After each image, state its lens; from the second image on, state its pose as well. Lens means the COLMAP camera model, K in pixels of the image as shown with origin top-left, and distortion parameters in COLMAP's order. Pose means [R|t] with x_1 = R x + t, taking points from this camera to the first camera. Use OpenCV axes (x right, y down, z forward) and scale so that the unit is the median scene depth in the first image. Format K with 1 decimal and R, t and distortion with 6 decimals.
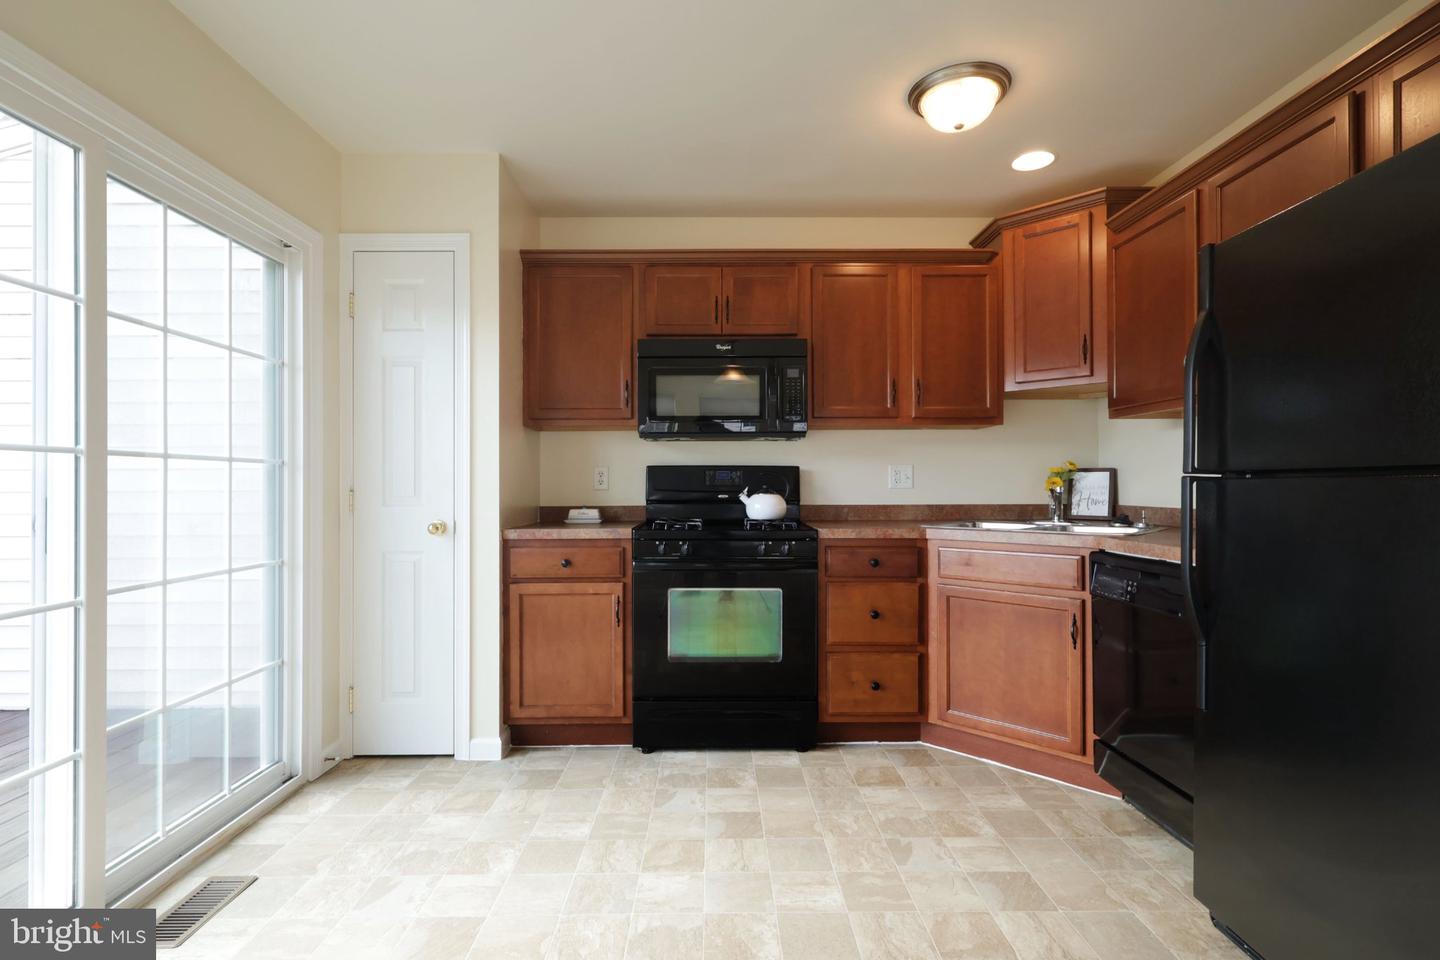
lens RADIAL K [[684.3, 0, 720.0], [0, 684.3, 480.0], [0, 0, 1]] dist [0.000742, 0.000154]
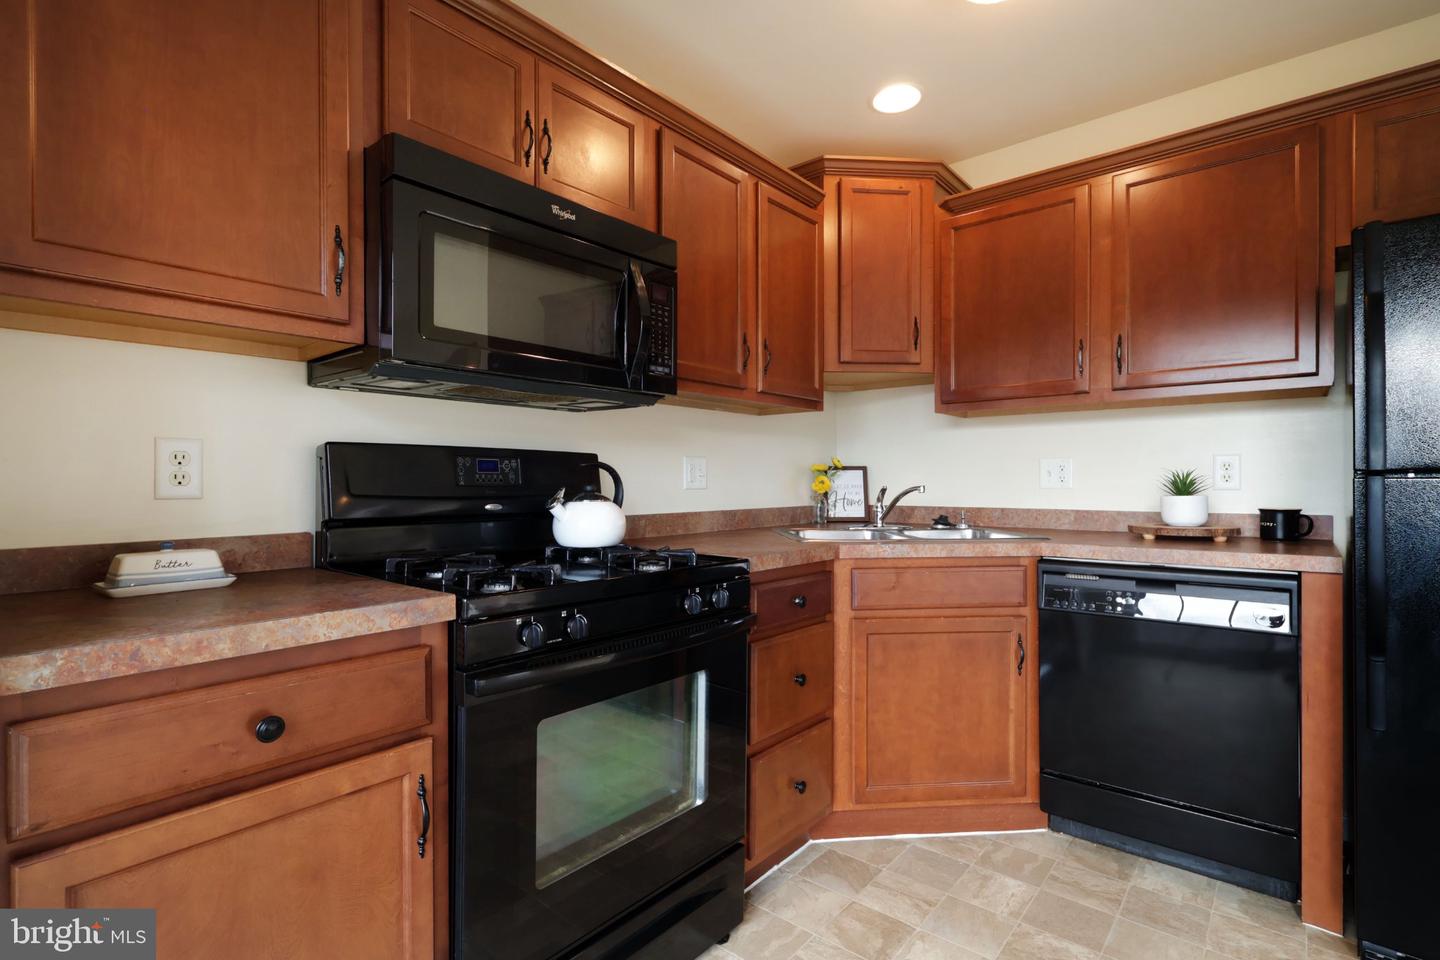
lens RADIAL K [[685.1, 0, 719.3], [0, 685.1, 481.9], [0, 0, 1]] dist [0.002646, 0.000648]
pose [[0.654354, 0.001456, 0.756187, -0.329095], [-0.004930, 0.999985, 0.002341, 0.003514], [-0.756172, -0.005260, 0.654352, 0.624789]]
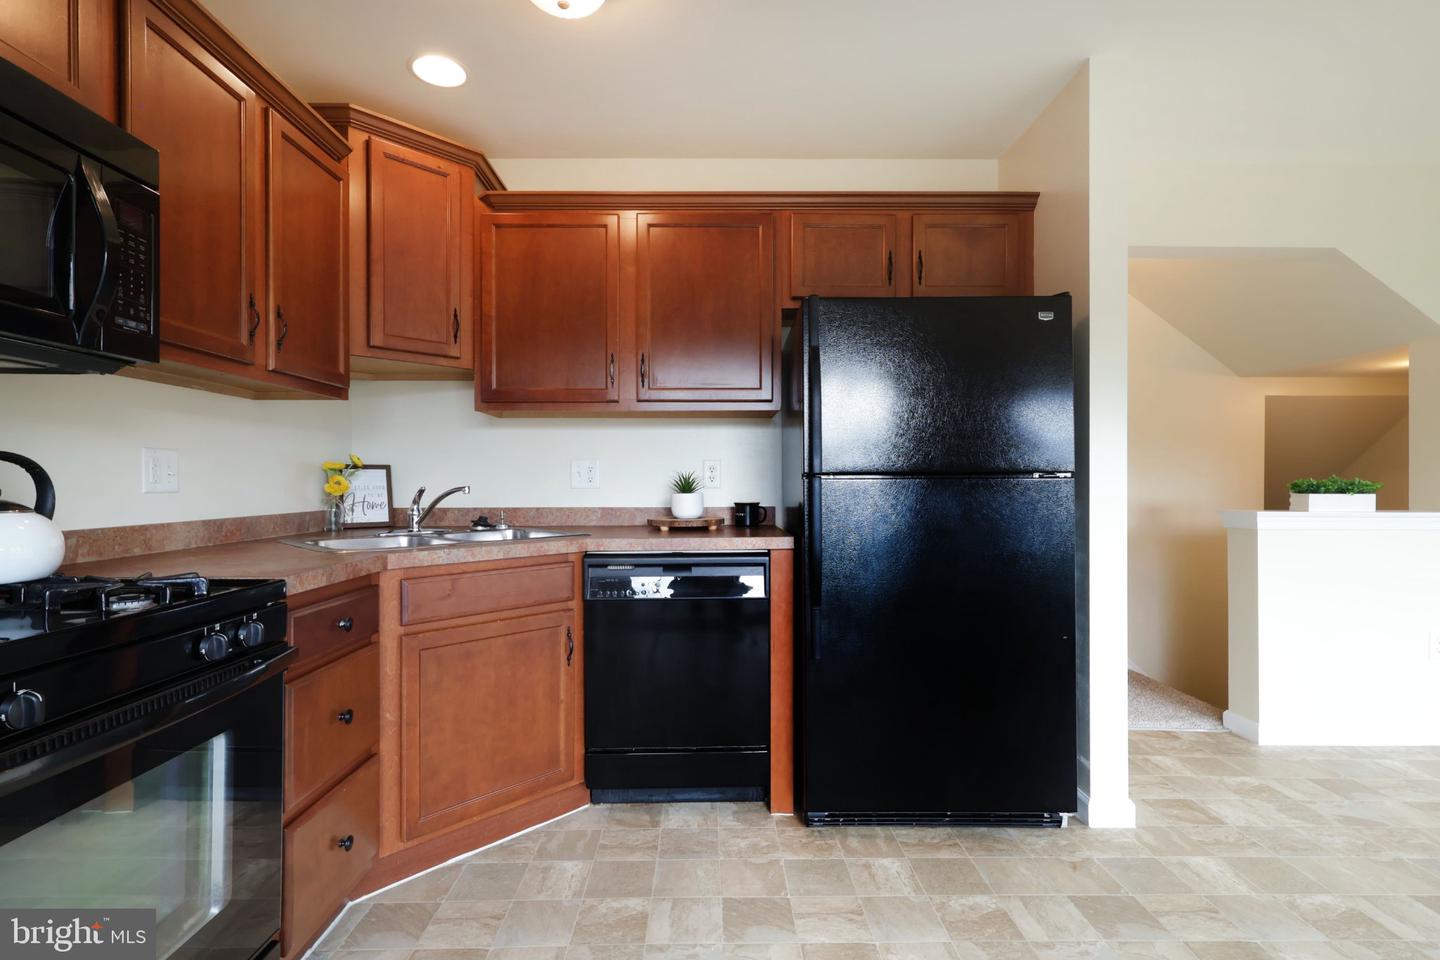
lens RADIAL K [[688.4, 0, 715.8], [0, 688.4, 482.6], [0, 0, 1]] dist [0.000076, 0.000175]
pose [[-0.001100, 0.000411, 0.999999, -0.338727], [-0.003335, 0.999994, -0.000415, 0.004143], [-0.999994, -0.003335, -0.001099, 0.698017]]
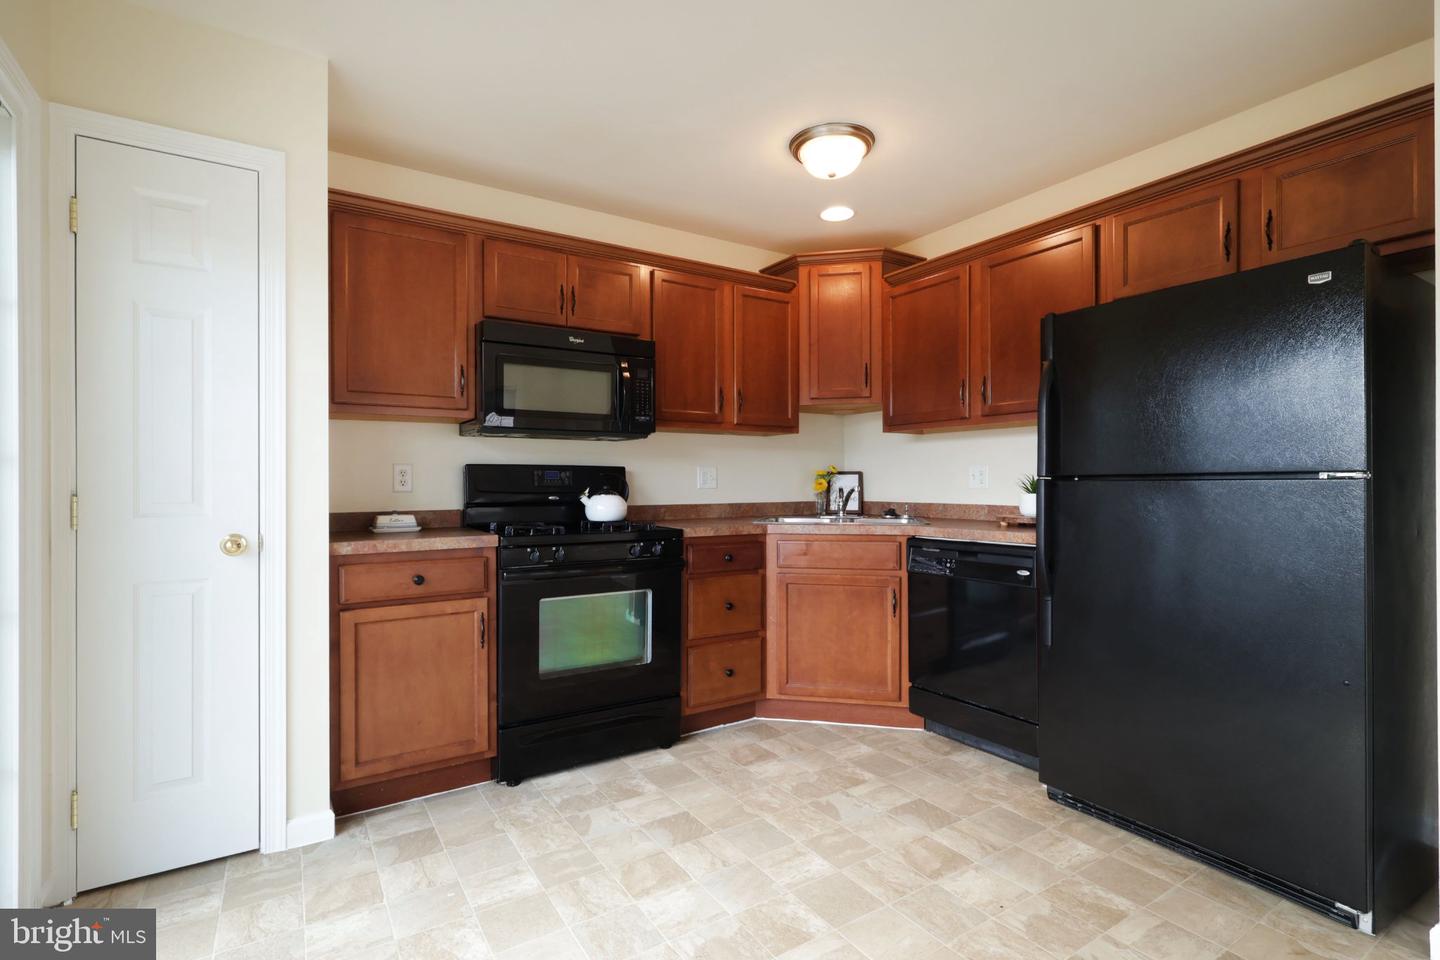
lens RADIAL K [[676.3, 0, 719.4], [0, 676.3, 482.3], [0, 0, 1]] dist [-0.000549, 0.000291]
pose [[0.847207, 0.001031, 0.531262, -0.350472], [-0.002522, 0.999995, 0.002082, 0.000112], [-0.531257, -0.003104, 0.847205, 0.110086]]
